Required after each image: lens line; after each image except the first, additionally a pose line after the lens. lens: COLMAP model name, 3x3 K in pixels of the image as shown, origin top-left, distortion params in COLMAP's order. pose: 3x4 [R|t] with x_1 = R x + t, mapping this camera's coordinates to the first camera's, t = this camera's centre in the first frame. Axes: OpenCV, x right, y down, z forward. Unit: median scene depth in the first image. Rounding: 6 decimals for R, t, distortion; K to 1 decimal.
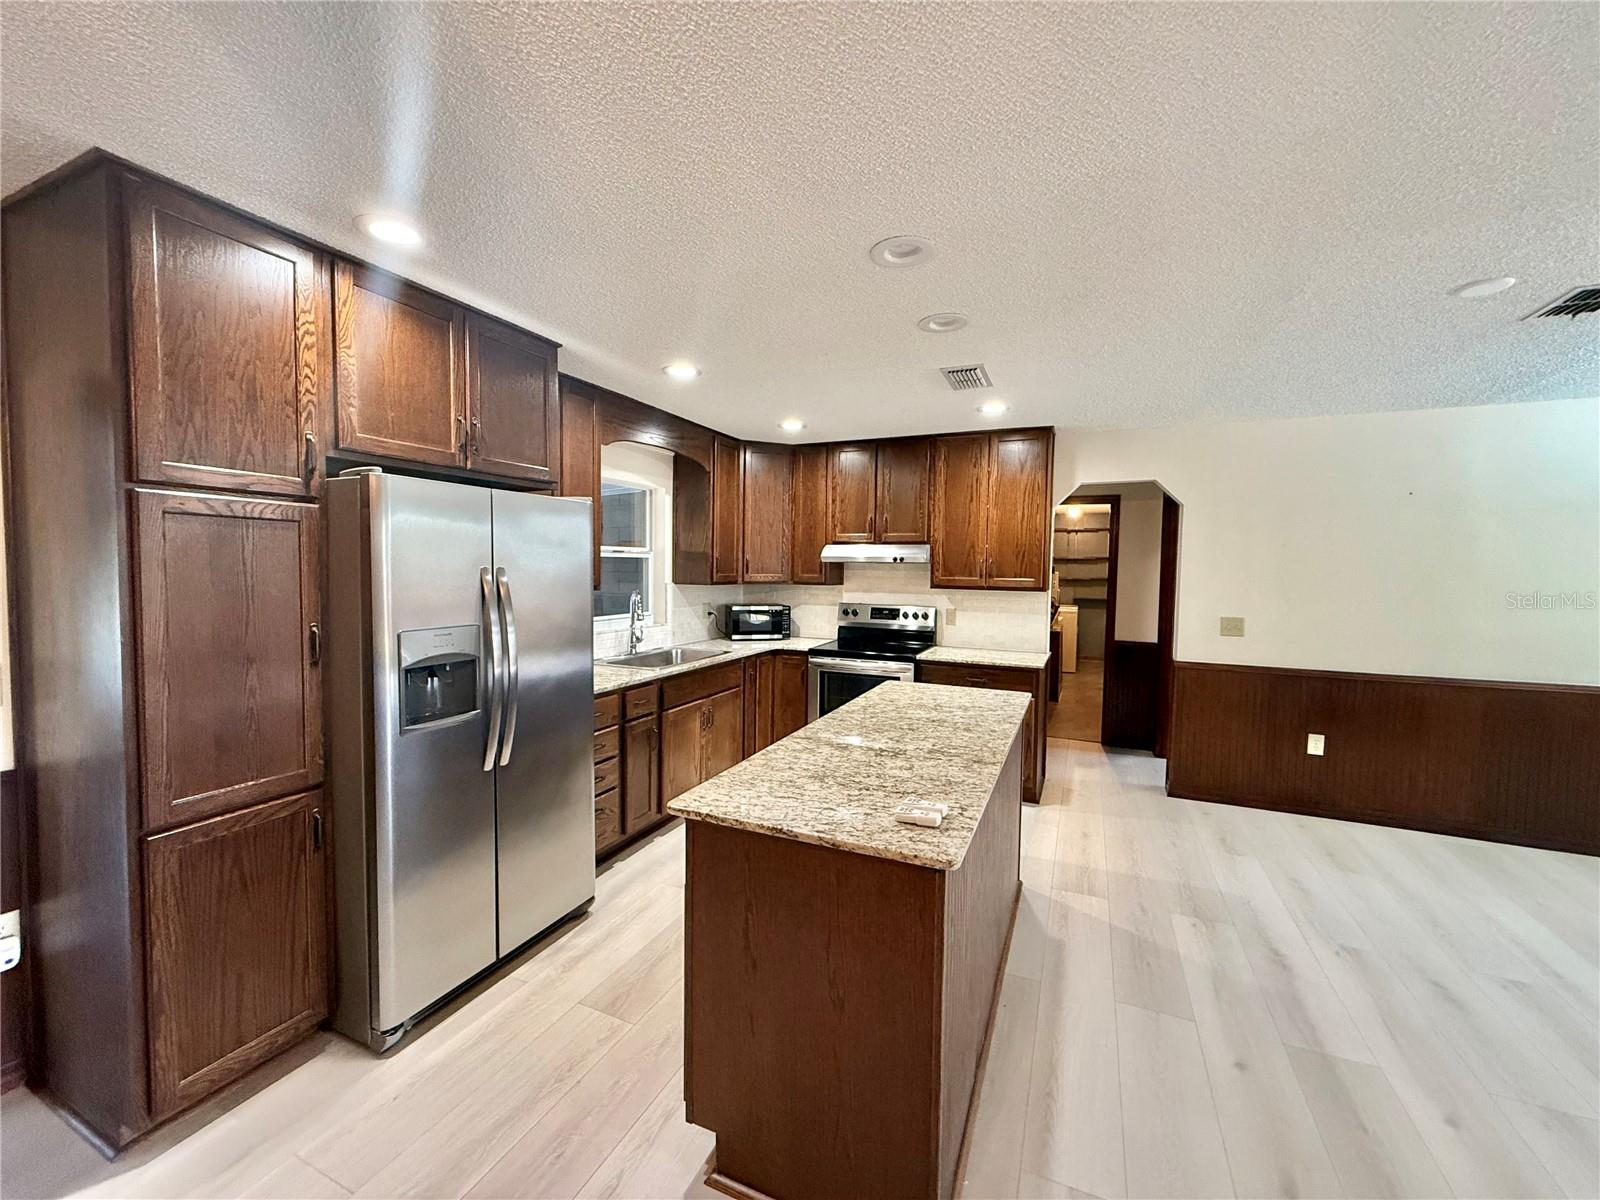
lens RADIAL K [[637.2, 0, 798.7], [0, 637.2, 595.9], [0, 0, 1]] dist [-0.000112, 0.000057]
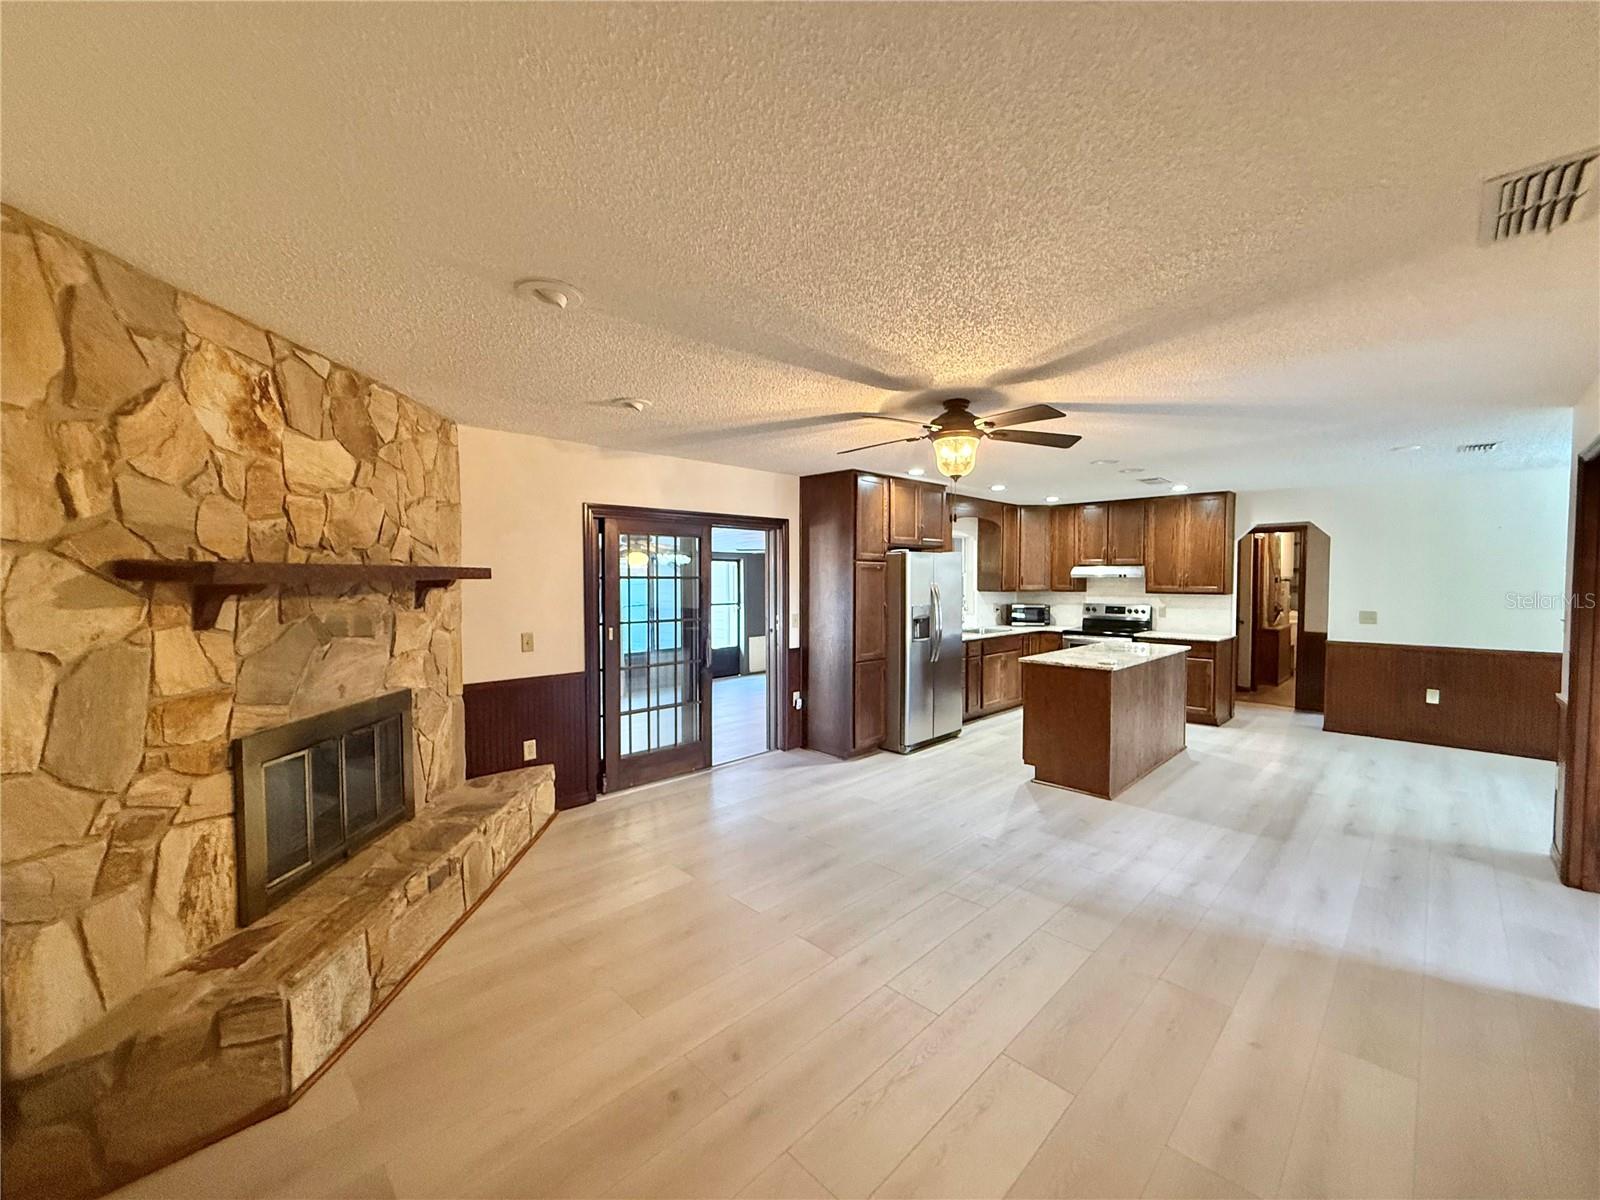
lens RADIAL K [[637.2, 0, 798.7], [0, 637.2, 595.9], [0, 0, 1]] dist [-0.000112, 0.000057]
pose [[0.933914, -0.001956, -0.357493, -0.033563], [-0.005069, 0.999812, -0.018713, 0.028906], [0.357463, 0.019288, 0.933728, -0.798908]]
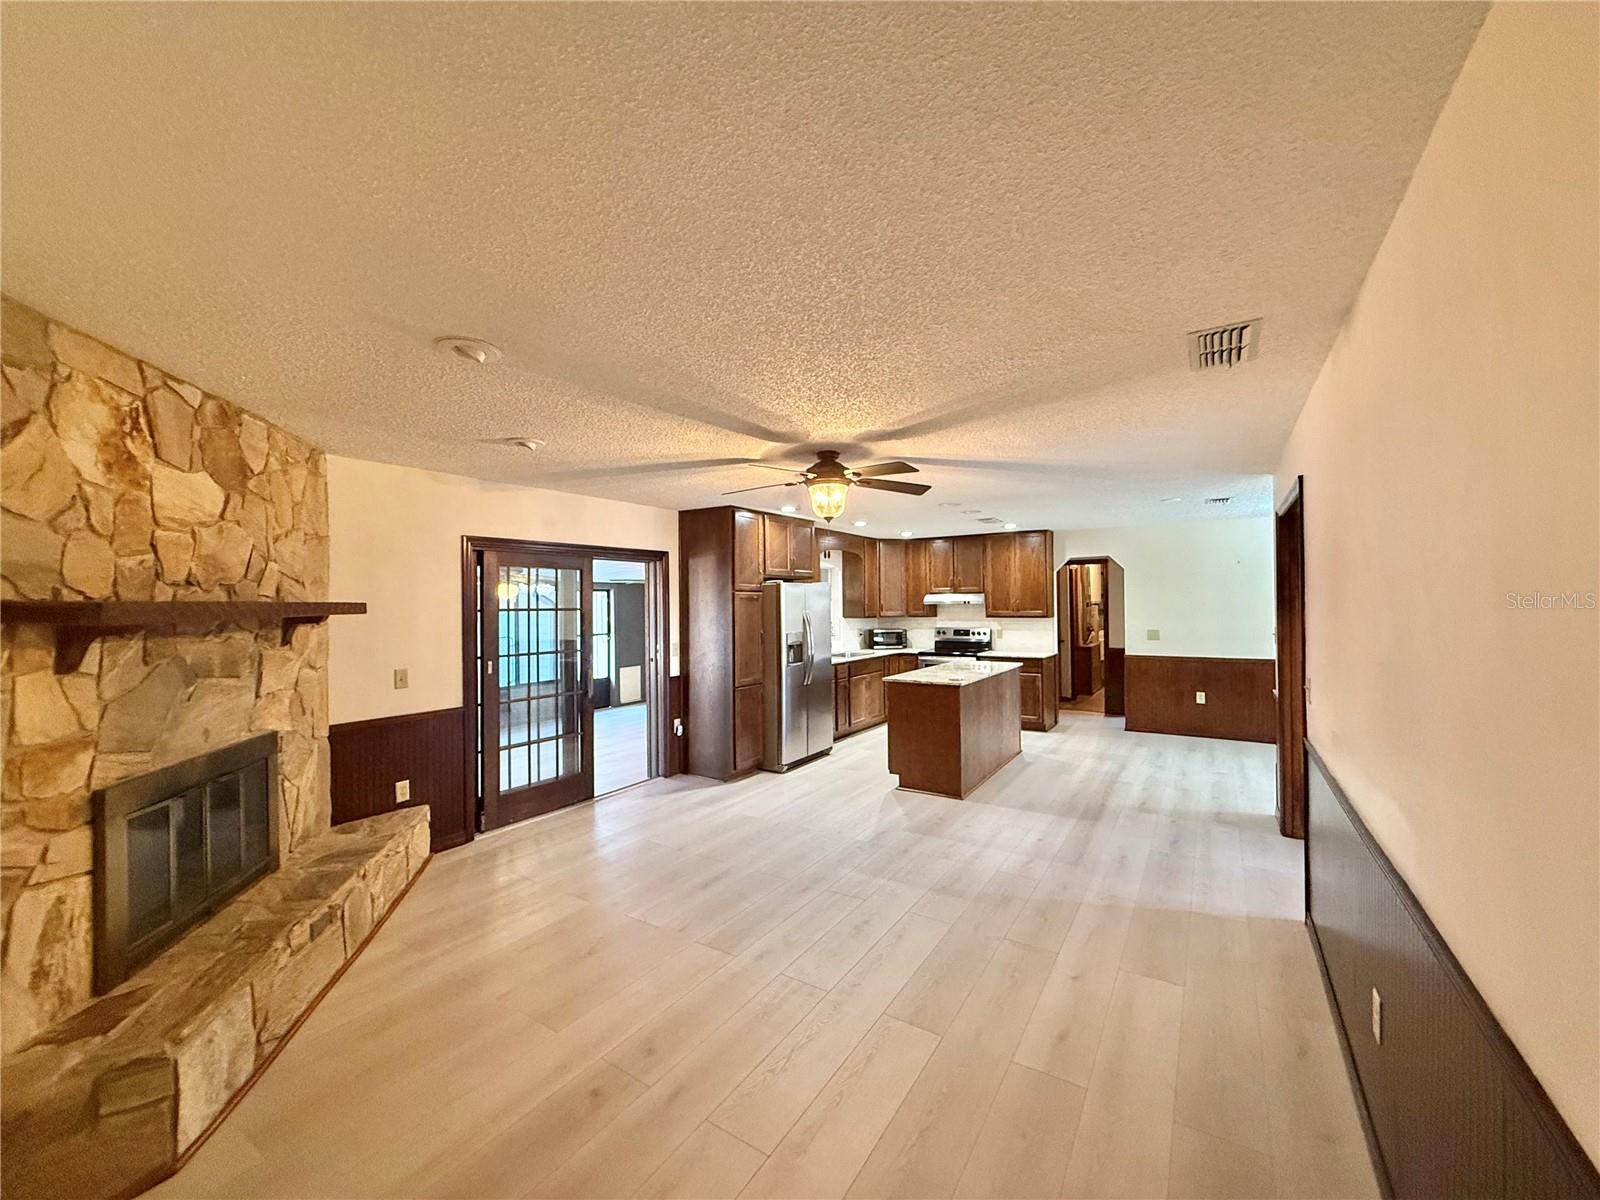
lens RADIAL K [[637.2, 0, 798.7], [0, 637.2, 595.9], [0, 0, 1]] dist [-0.000112, 0.000057]
pose [[0.987986, -0.025132, -0.152486, -0.040973], [0.015993, 0.998018, -0.060866, 0.028470], [0.153713, 0.057696, 0.986430, -0.874718]]
